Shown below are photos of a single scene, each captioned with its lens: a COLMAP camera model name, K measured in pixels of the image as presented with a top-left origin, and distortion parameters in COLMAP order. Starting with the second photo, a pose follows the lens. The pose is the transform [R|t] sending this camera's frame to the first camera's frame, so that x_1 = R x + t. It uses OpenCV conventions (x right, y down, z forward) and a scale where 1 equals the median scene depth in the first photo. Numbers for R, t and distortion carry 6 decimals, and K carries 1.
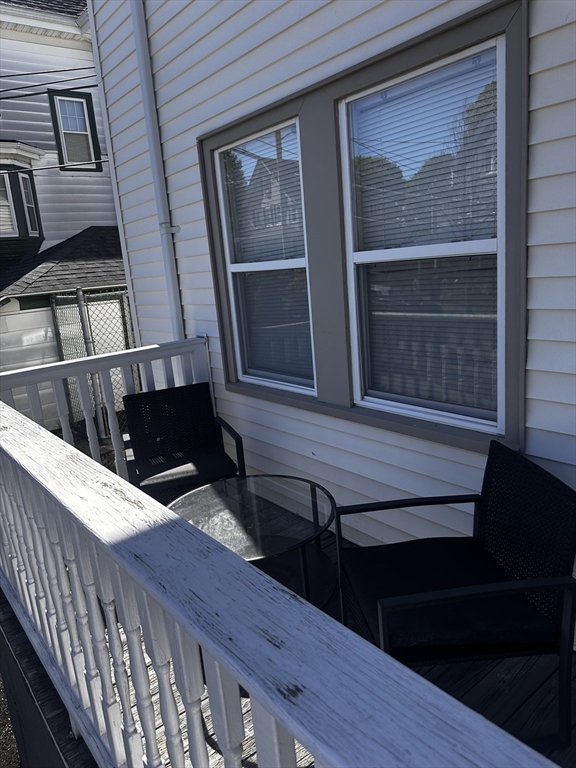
lens RADIAL K [[533.6, 0, 283.6], [0, 533.6, 380.8], [0, 0, 1]] dist [0.167062, -0.269474]
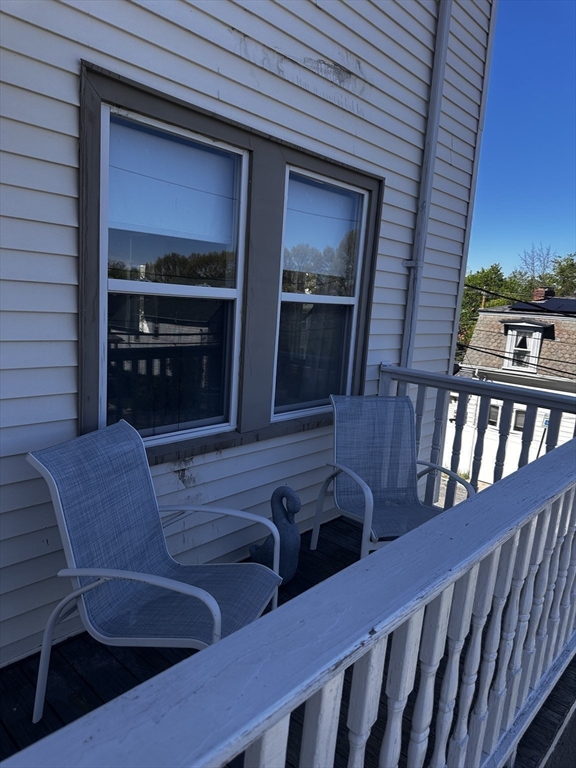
lens RADIAL K [[533.6, 0, 283.6], [0, 533.6, 380.8], [0, 0, 1]] dist [0.167062, -0.269474]
pose [[-0.158500, -0.087003, 0.983518, -0.998122], [0.163609, 0.980025, 0.113060, -0.171968], [-0.973709, 0.178832, -0.141100, 1.149336]]
